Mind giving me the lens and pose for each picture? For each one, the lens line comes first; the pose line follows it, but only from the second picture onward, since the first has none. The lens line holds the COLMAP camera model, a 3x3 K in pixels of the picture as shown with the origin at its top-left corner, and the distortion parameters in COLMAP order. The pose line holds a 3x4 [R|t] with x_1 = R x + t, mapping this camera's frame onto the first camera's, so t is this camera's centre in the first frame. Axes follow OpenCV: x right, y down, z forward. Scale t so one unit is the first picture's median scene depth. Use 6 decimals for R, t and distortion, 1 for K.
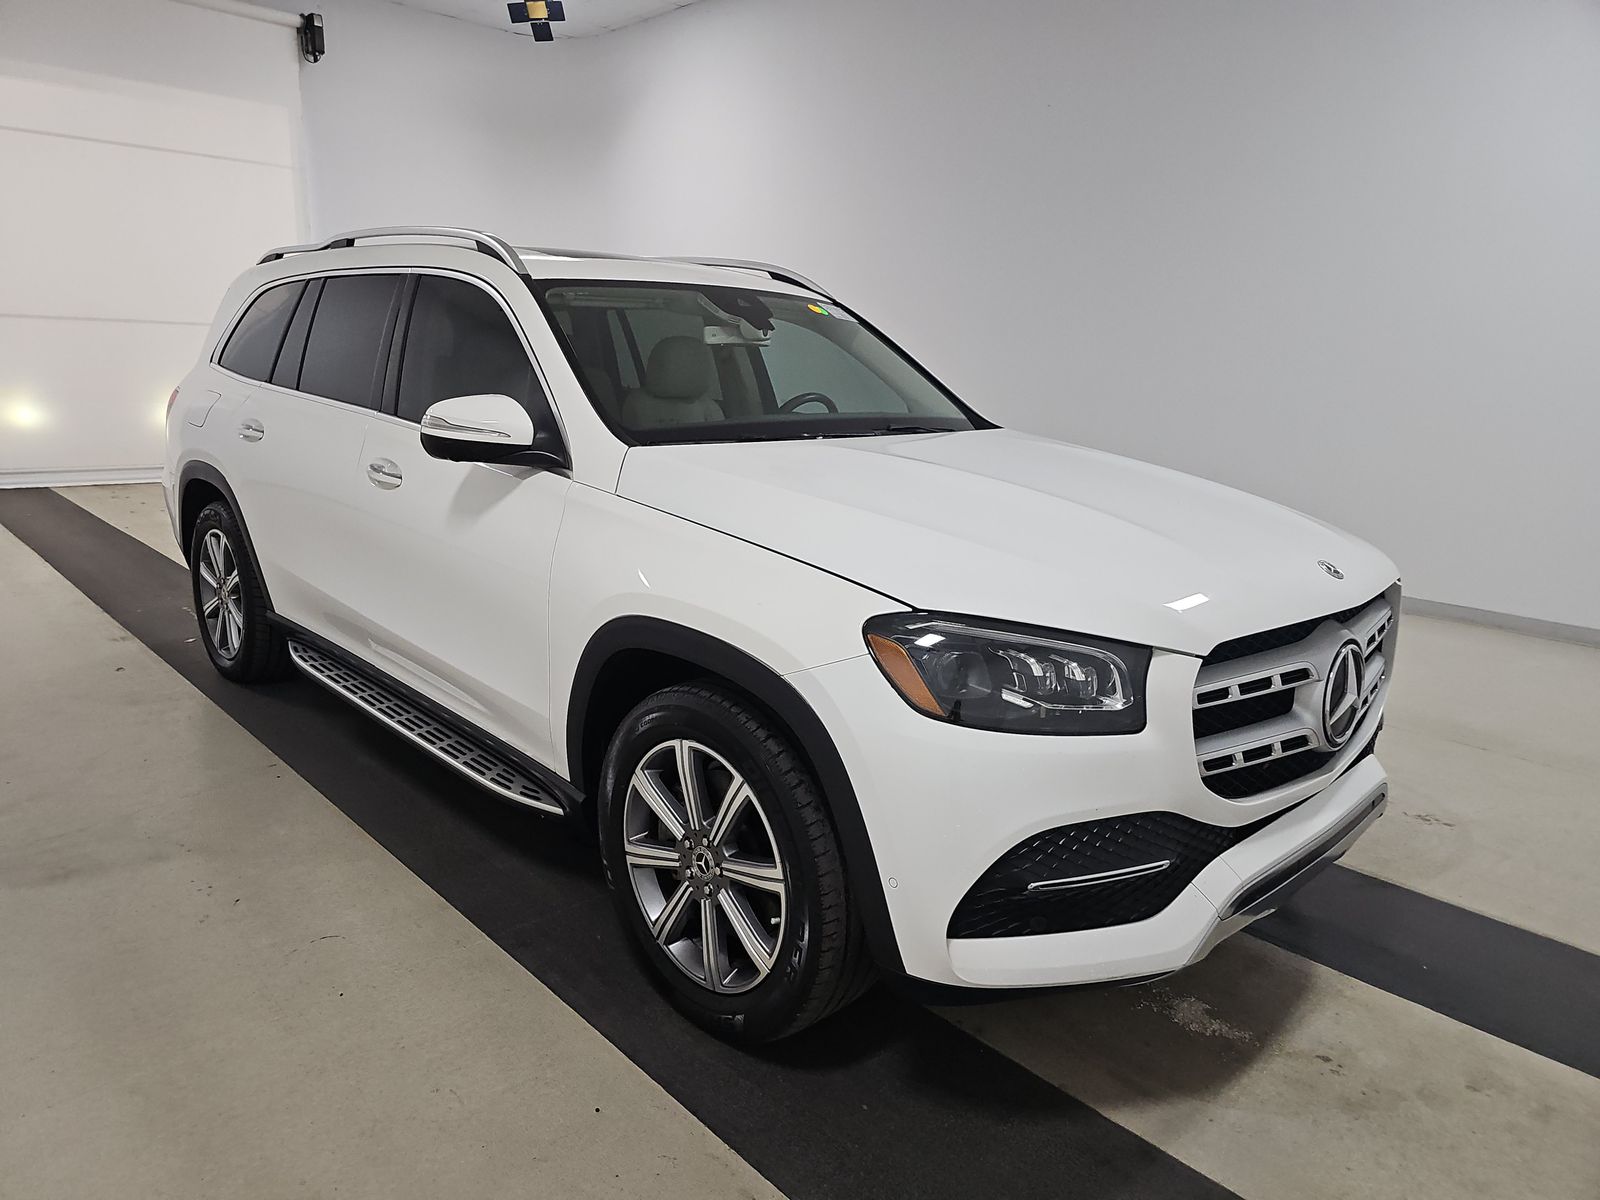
lens RADIAL K [[1048.8, 0, 799.7], [0, 1048.8, 596.3], [0, 0, 1]] dist [0.041477, -0.006126]
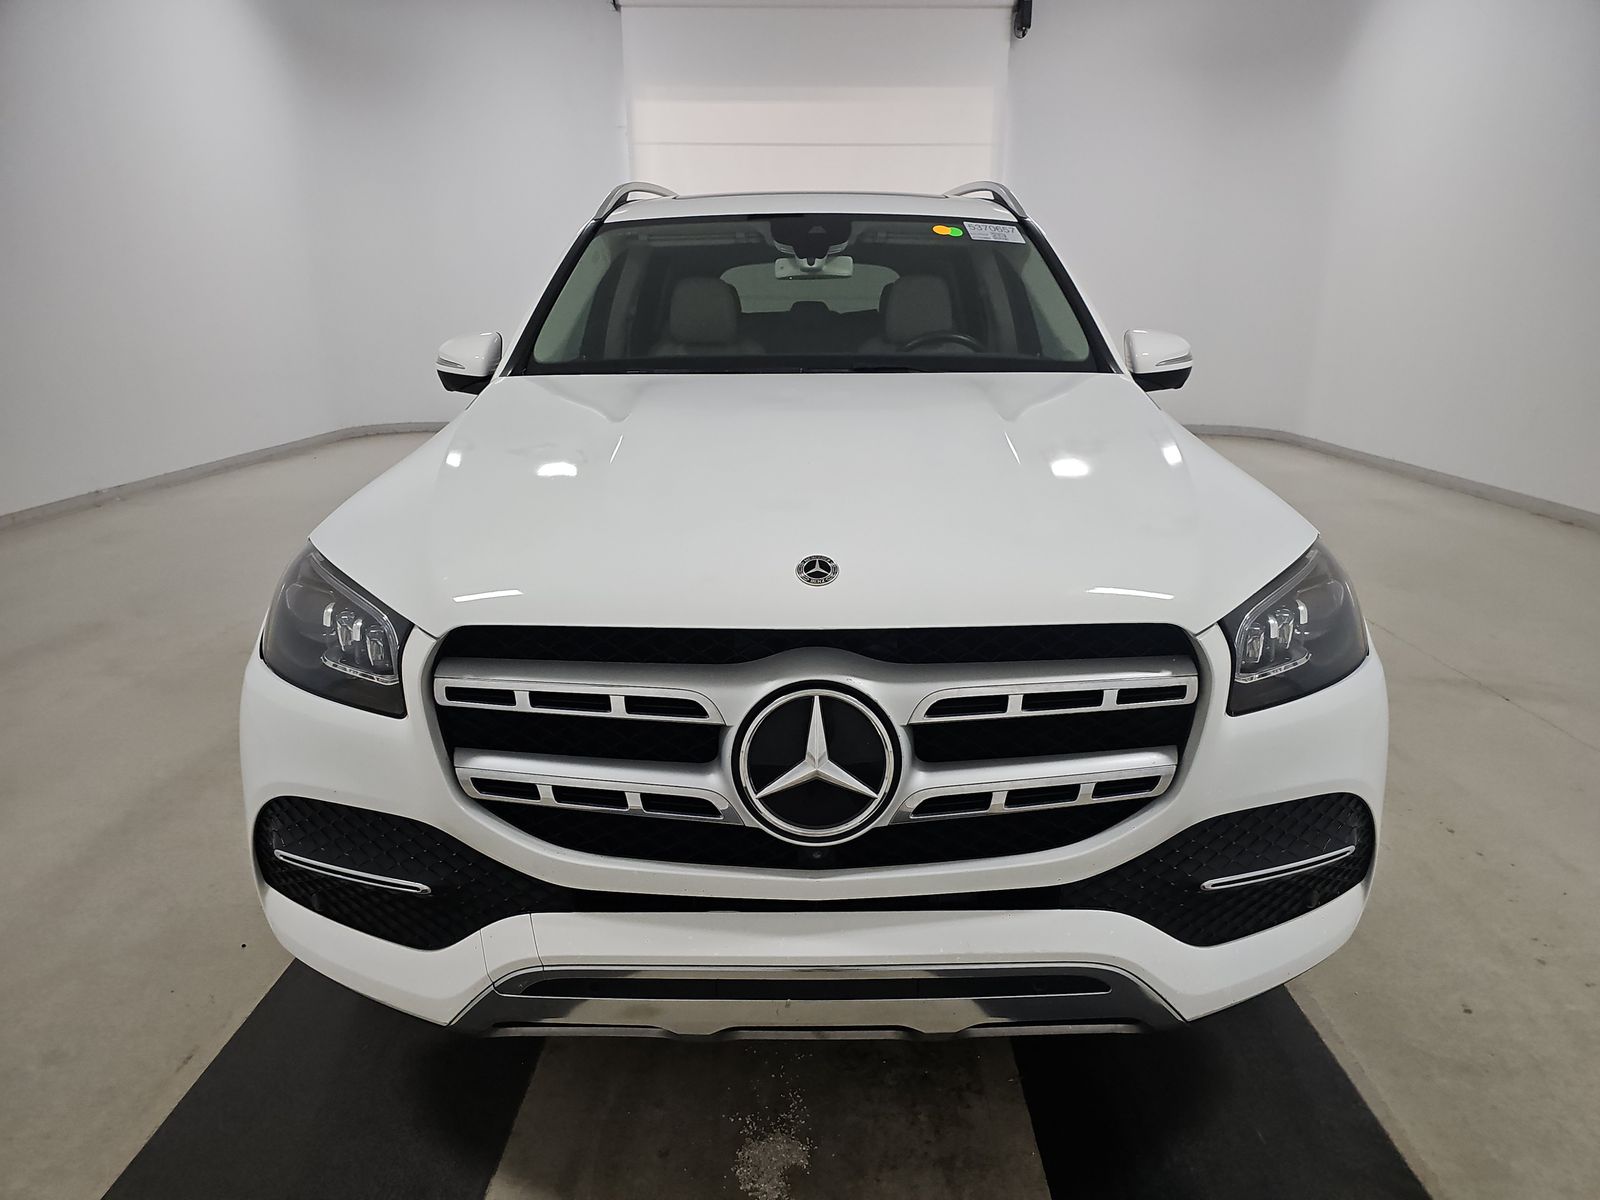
lens RADIAL K [[1048.8, 0, 799.7], [0, 1048.8, 596.3], [0, 0, 1]] dist [0.041477, -0.006126]
pose [[0.721875, 0.148075, -0.675996, 0.896834], [-0.127750, 0.988565, 0.080122, -0.057371], [0.680130, 0.028520, 0.732537, 0.507359]]
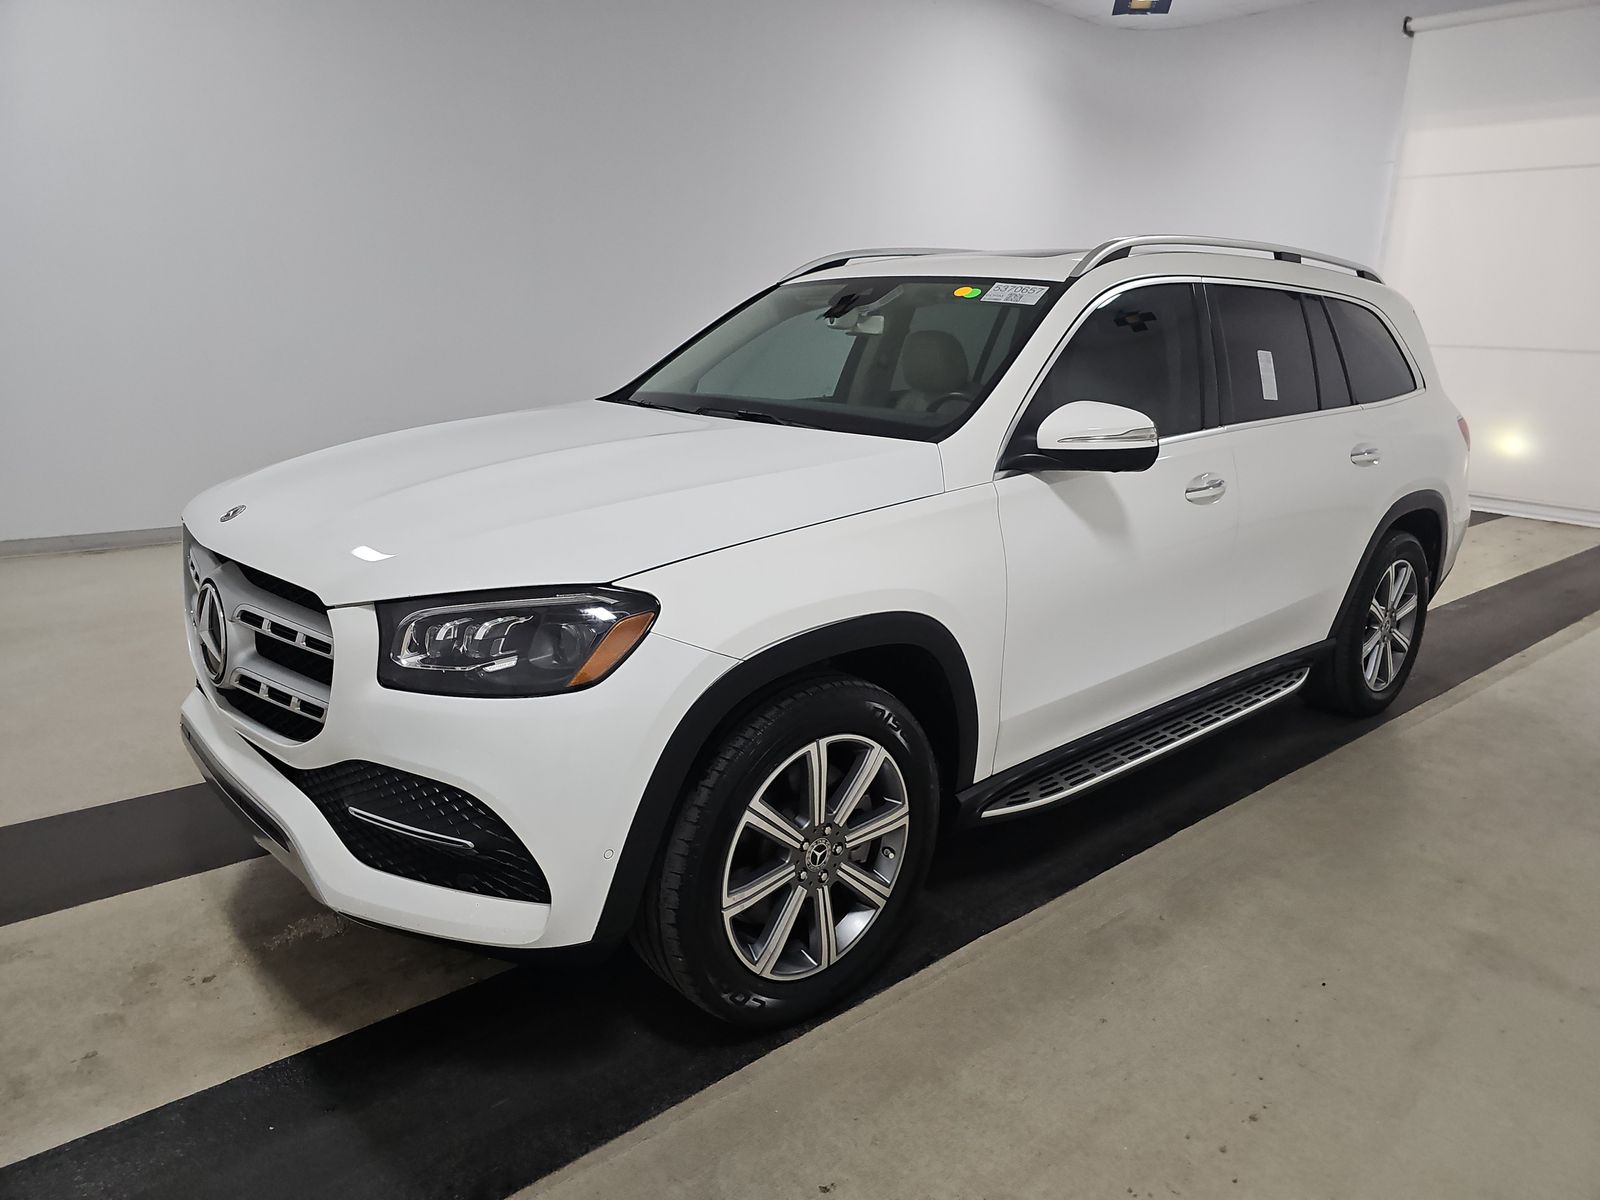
lens RADIAL K [[1048.8, 0, 799.7], [0, 1048.8, 596.3], [0, 0, 1]] dist [0.041477, -0.006126]
pose [[-0.039310, 0.206996, -0.977552, 1.457082], [-0.259270, 0.942689, 0.210040, -0.297861], [0.965004, 0.261707, 0.016611, 1.488923]]
